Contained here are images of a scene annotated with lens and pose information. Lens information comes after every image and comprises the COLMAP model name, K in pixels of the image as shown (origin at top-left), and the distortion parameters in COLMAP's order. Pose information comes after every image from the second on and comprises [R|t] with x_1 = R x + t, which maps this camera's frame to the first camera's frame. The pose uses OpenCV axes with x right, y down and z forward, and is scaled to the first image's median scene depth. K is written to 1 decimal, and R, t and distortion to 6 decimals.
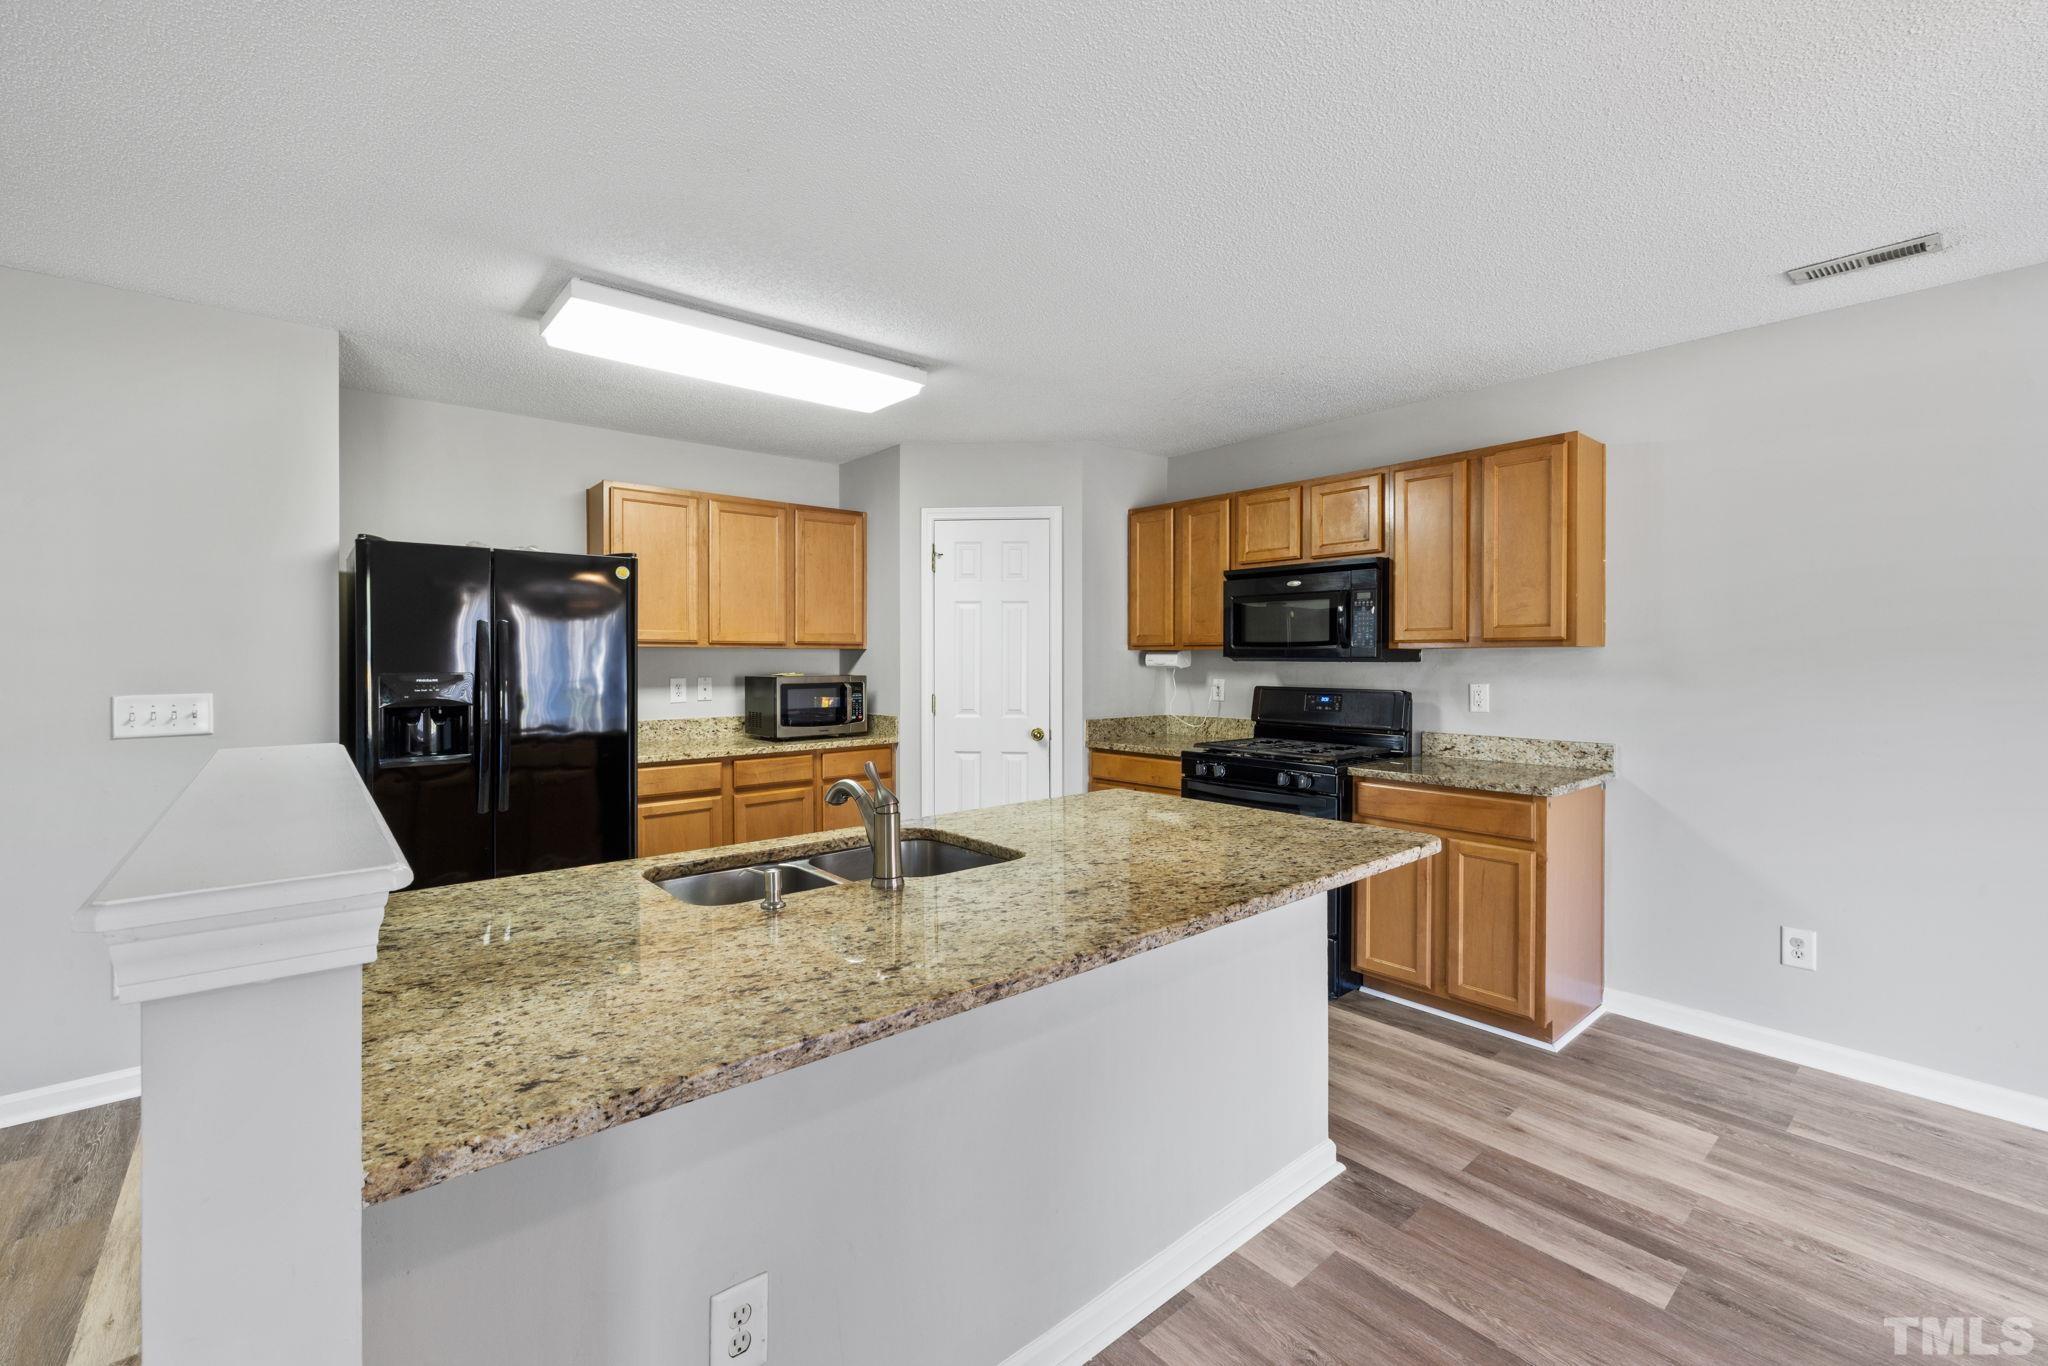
lens RADIAL K [[864.0, 0, 1022.7], [0, 864.0, 662.5], [0, 0, 1]] dist [-0.001332, 0.000184]
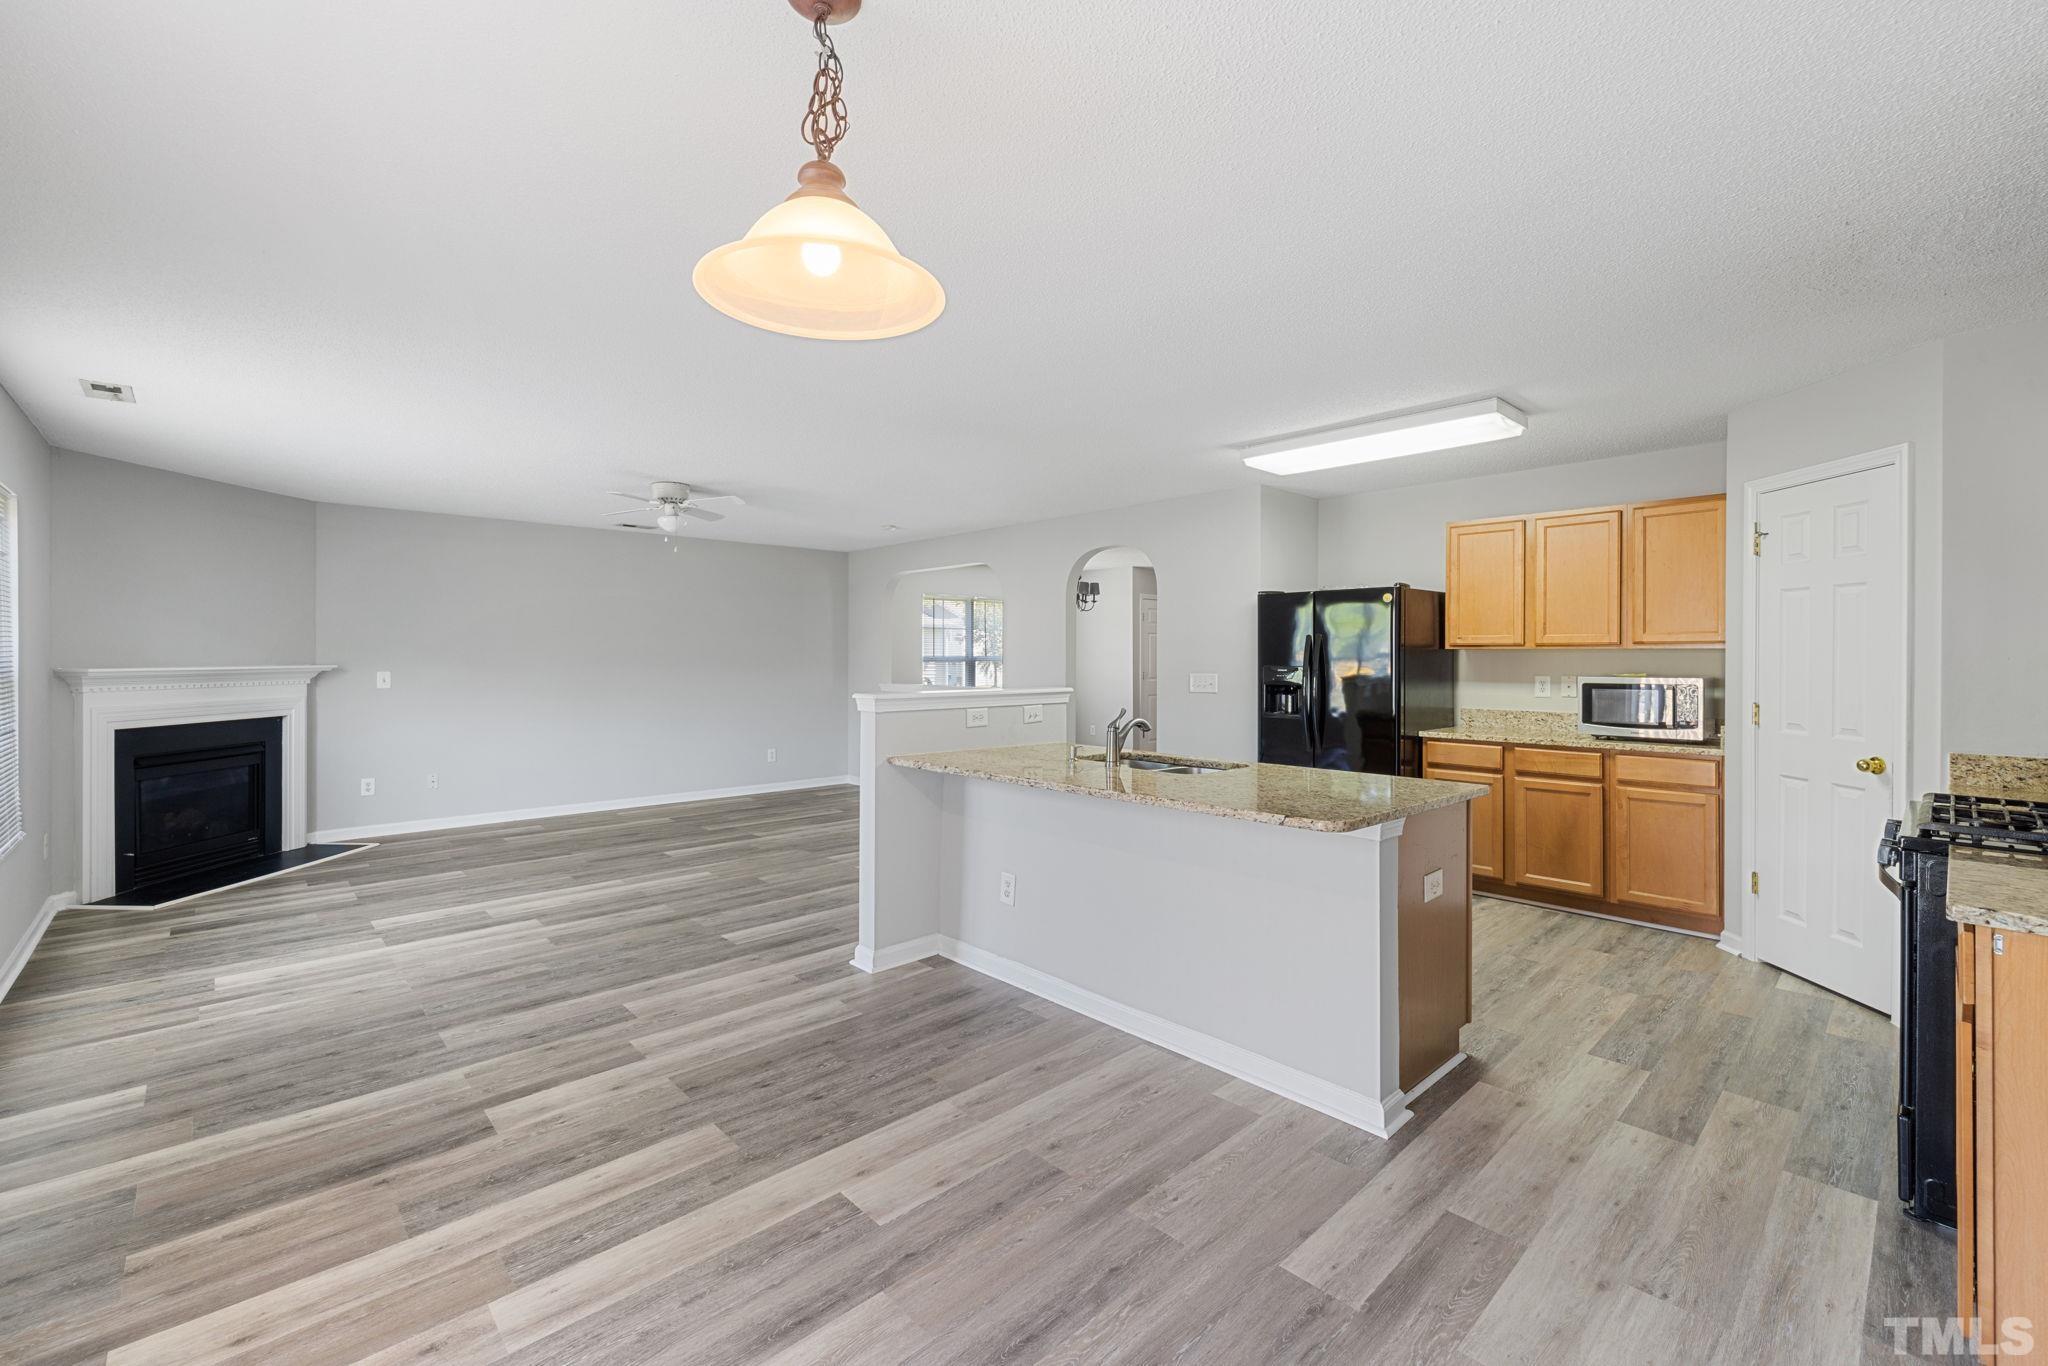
lens RADIAL K [[864.0, 0, 985.5], [0, 864.0, 652.8], [0, 0, 1]] dist [-0.001332, 0.000184]
pose [[0.015975, -0.003150, -0.999867, 0.813457], [-0.006910, 0.999971, -0.003261, -0.003800], [0.999849, 0.006961, 0.015953, 0.274562]]
